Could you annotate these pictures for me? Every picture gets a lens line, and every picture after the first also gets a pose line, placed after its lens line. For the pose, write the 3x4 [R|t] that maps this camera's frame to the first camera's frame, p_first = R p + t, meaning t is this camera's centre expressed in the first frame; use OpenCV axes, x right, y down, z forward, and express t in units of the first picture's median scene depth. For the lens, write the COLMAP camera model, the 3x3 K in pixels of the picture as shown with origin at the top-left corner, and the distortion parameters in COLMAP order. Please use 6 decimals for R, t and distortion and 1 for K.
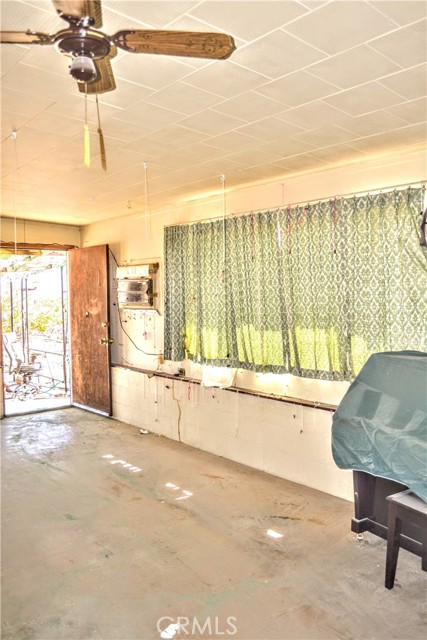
lens RADIAL K [[517.2, 0, 213.5], [0, 517.2, 320.0], [0, 0, 1]] dist [-0.077094, 0.010670]
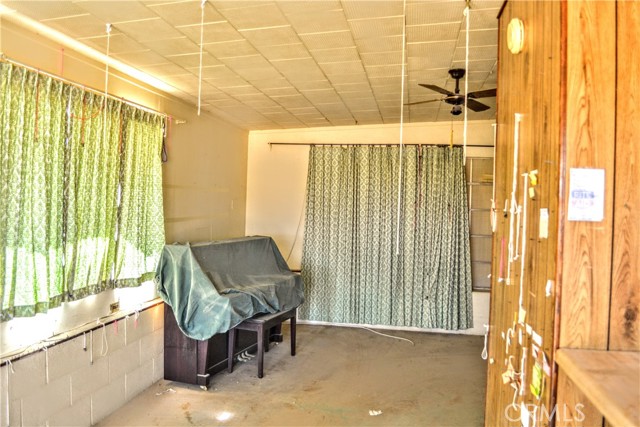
lens RADIAL K [[517.2, 0, 323.2], [0, 517.2, 210.3], [0, 0, 1]] dist [-0.077094, 0.010670]
pose [[-0.637135, -0.027185, 0.770272, -0.976666], [0.019137, 0.998512, 0.051069, -0.091716], [-0.770514, 0.047279, -0.635667, 1.724199]]
